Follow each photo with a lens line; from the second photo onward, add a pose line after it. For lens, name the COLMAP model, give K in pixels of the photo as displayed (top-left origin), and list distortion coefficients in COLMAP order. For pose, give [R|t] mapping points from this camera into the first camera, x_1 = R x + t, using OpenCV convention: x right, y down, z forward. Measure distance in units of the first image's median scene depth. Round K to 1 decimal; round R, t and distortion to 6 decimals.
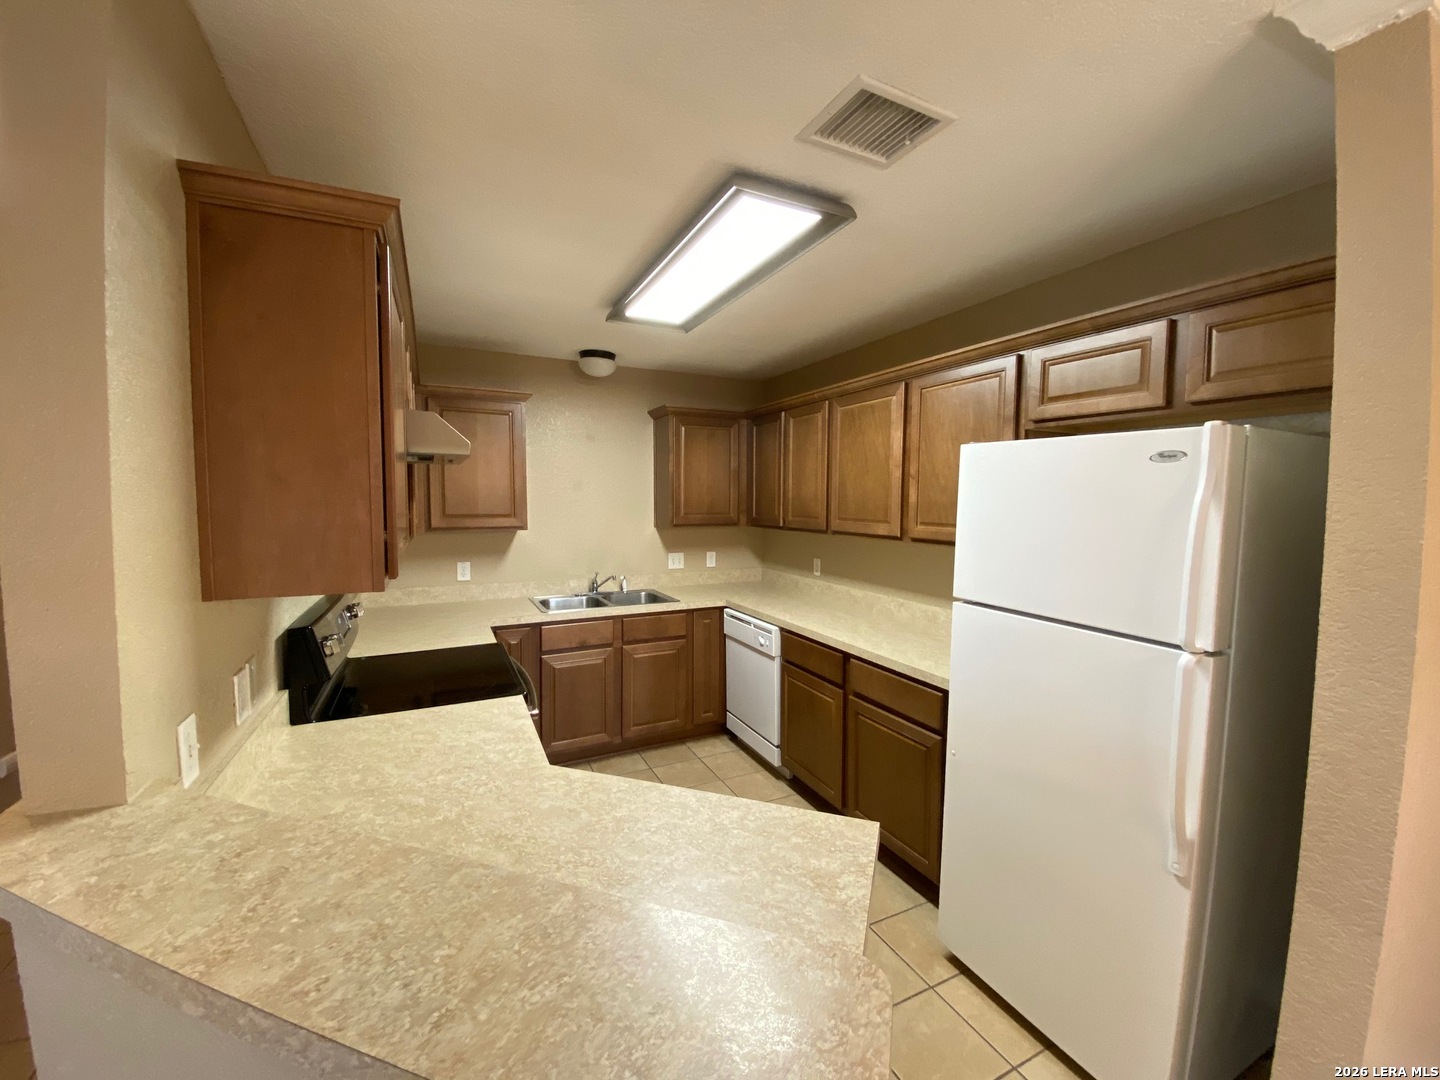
lens RADIAL K [[584.0, 0, 720.3], [0, 584.0, 536.8], [0, 0, 1]] dist [0.025588, -0.021675]
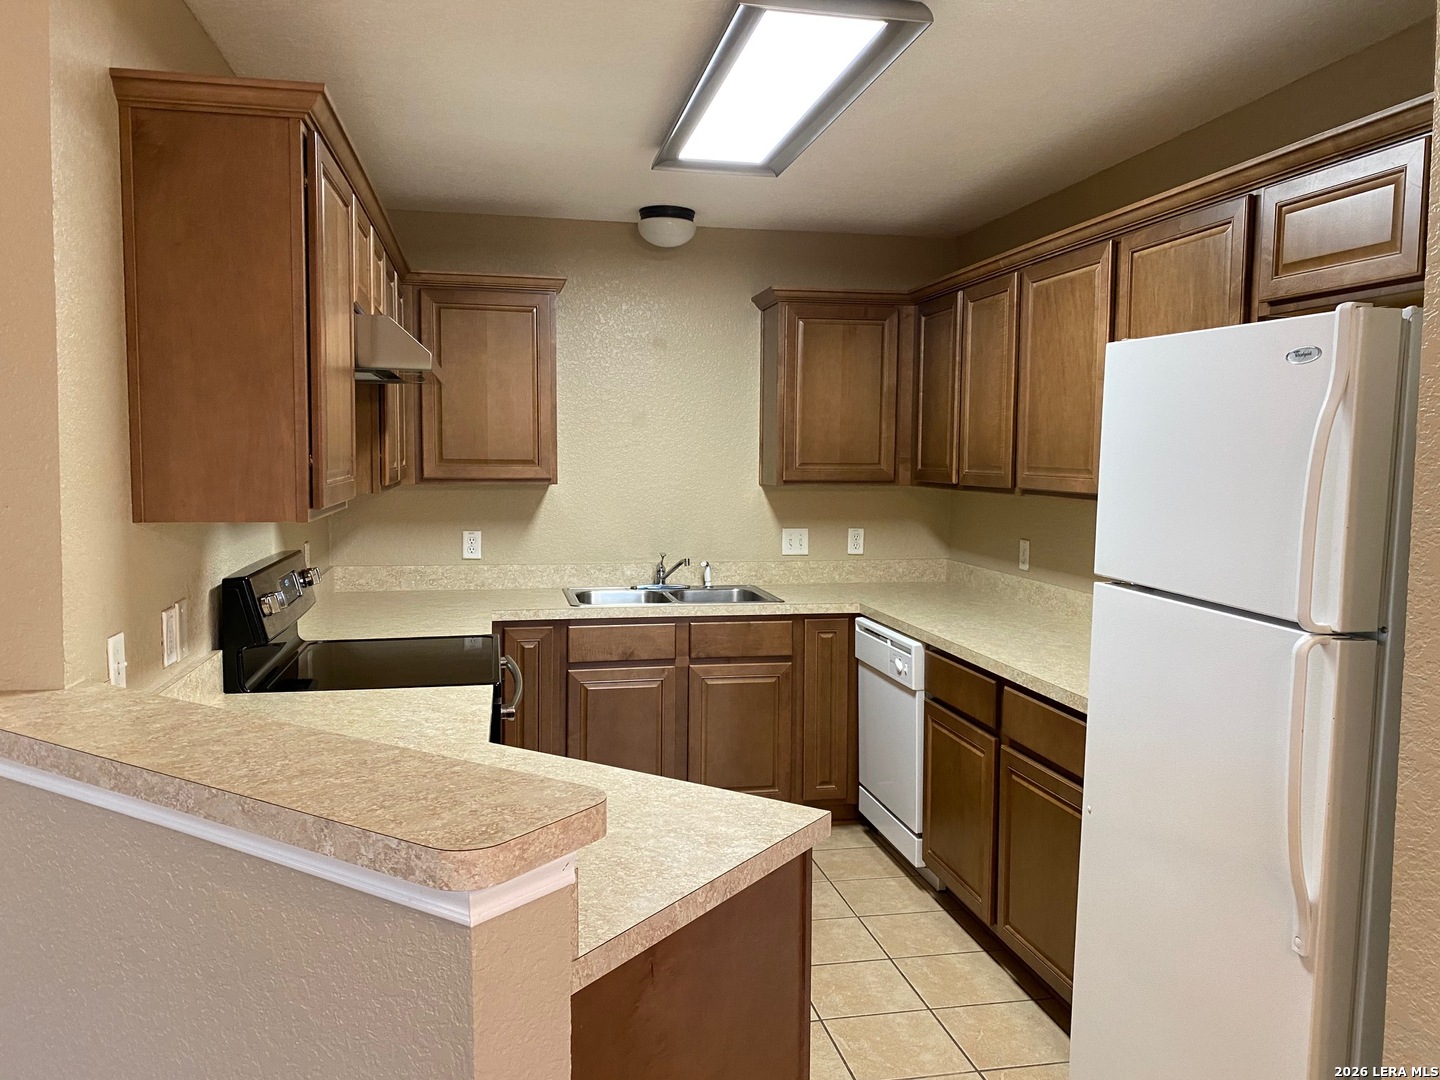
lens RADIAL K [[1099.2, 0, 720.0], [0, 1099.2, 540.0], [0, 0, 1]] dist [0.018547, -0.003315]
pose [[0.969312, 0.024038, -0.244654, 0.198941], [-0.020959, 0.999665, 0.015183, 0.036726], [0.244937, -0.009589, 0.969492, -0.208968]]
